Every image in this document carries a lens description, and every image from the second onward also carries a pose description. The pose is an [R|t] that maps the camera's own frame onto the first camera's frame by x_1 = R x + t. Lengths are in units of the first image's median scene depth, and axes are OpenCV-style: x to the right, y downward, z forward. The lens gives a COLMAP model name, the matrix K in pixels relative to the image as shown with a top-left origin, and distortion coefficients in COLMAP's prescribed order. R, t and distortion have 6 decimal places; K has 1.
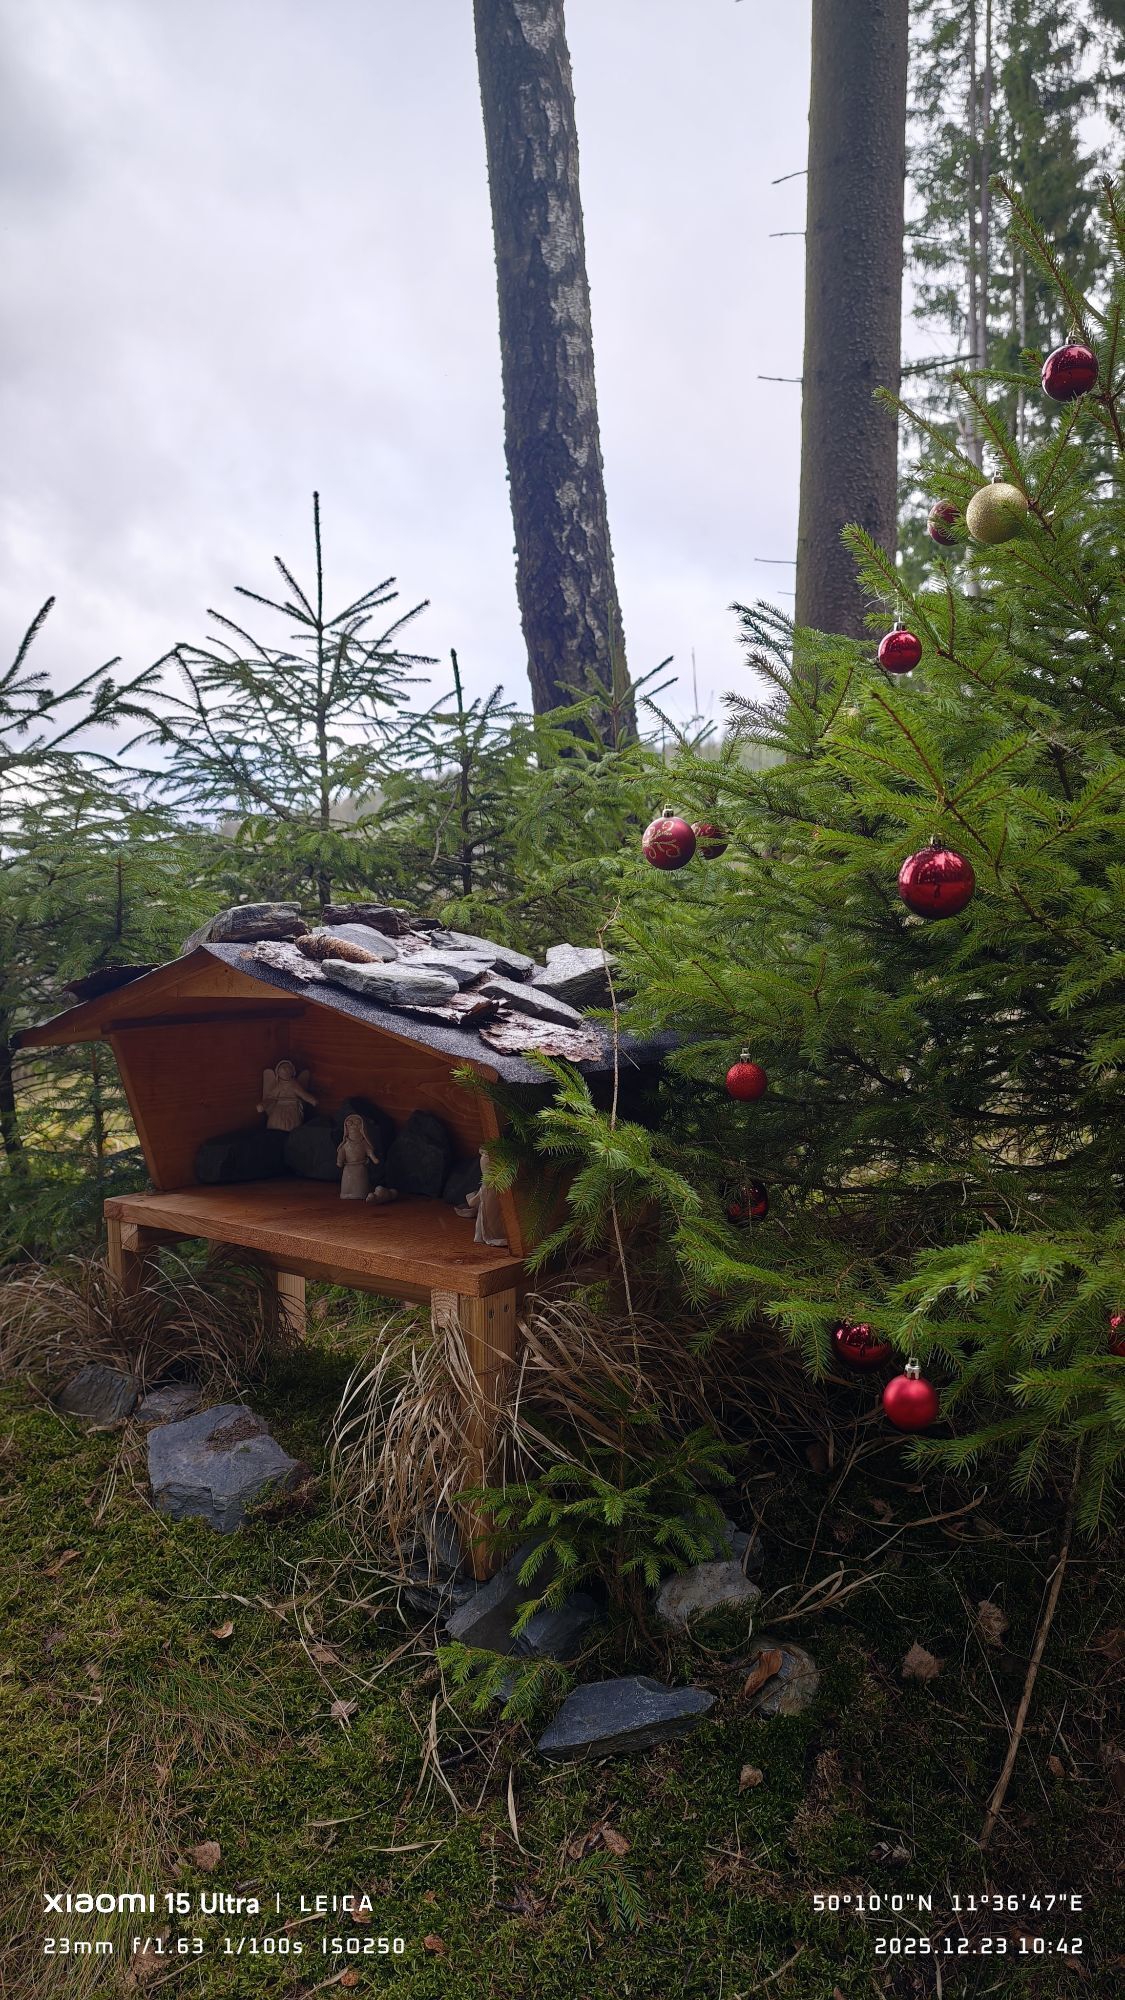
lens RADIAL K [[1324.3, 0, 599.5], [0, 1324.3, 993.9], [0, 0, 1]] dist [0.057898, -0.071288]
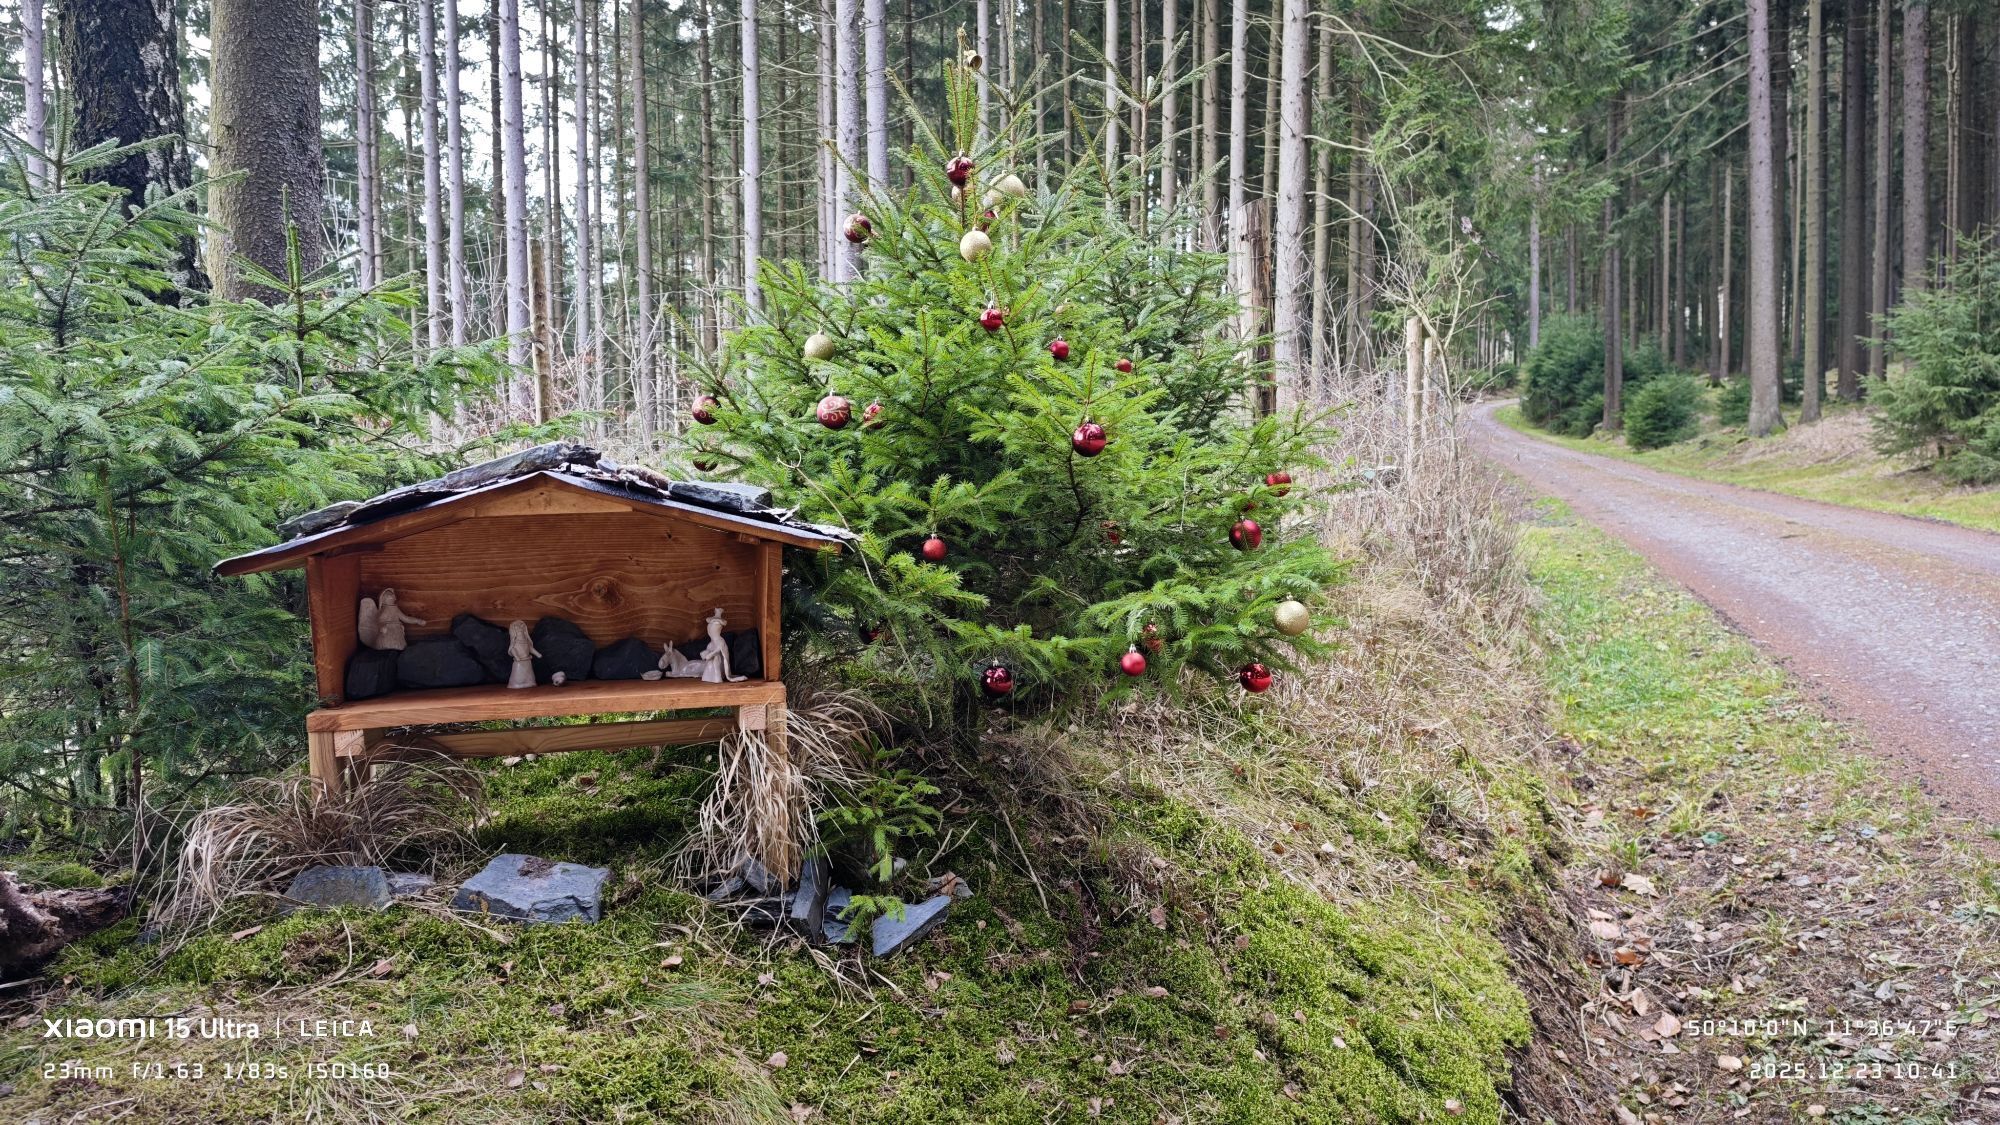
lens RADIAL K [[1324.3, 0, 995.7], [0, 1324.3, 558.1], [0, 0, 1]] dist [0.057898, -0.071288]
pose [[0.614361, -0.027438, 0.788548, -0.988632], [0.058657, 0.998218, -0.010967, 0.081113], [-0.786841, 0.052991, 0.614876, -0.129407]]
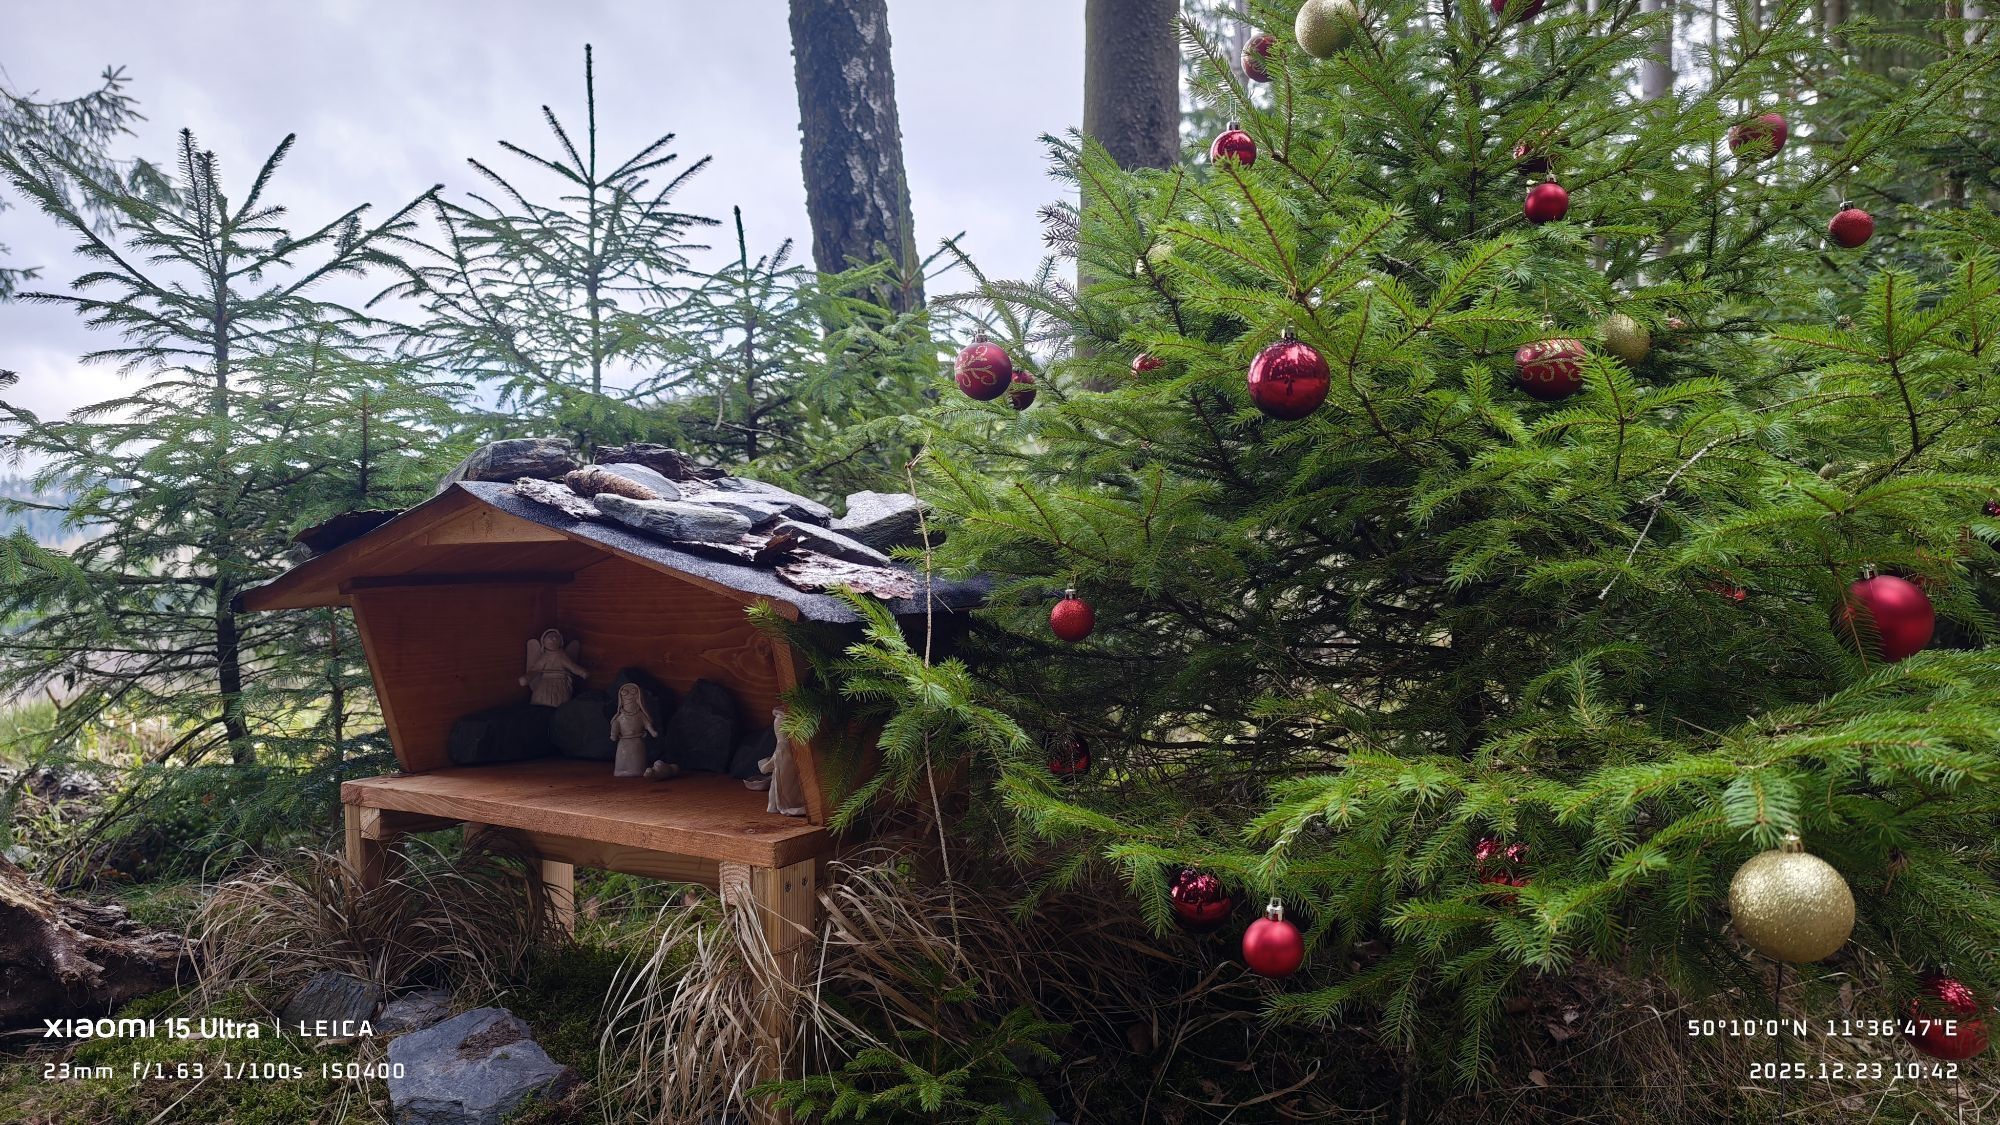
lens RADIAL K [[1324.7, 0, 1017.8], [0, 1324.7, 567.9], [0, 0, 1]] dist [0.041573, -0.038631]
pose [[0.994570, -0.002307, 0.104041, -0.017303], [0.005610, 0.999489, -0.031471, 0.046887], [-0.103915, 0.031884, 0.994075, 0.072817]]
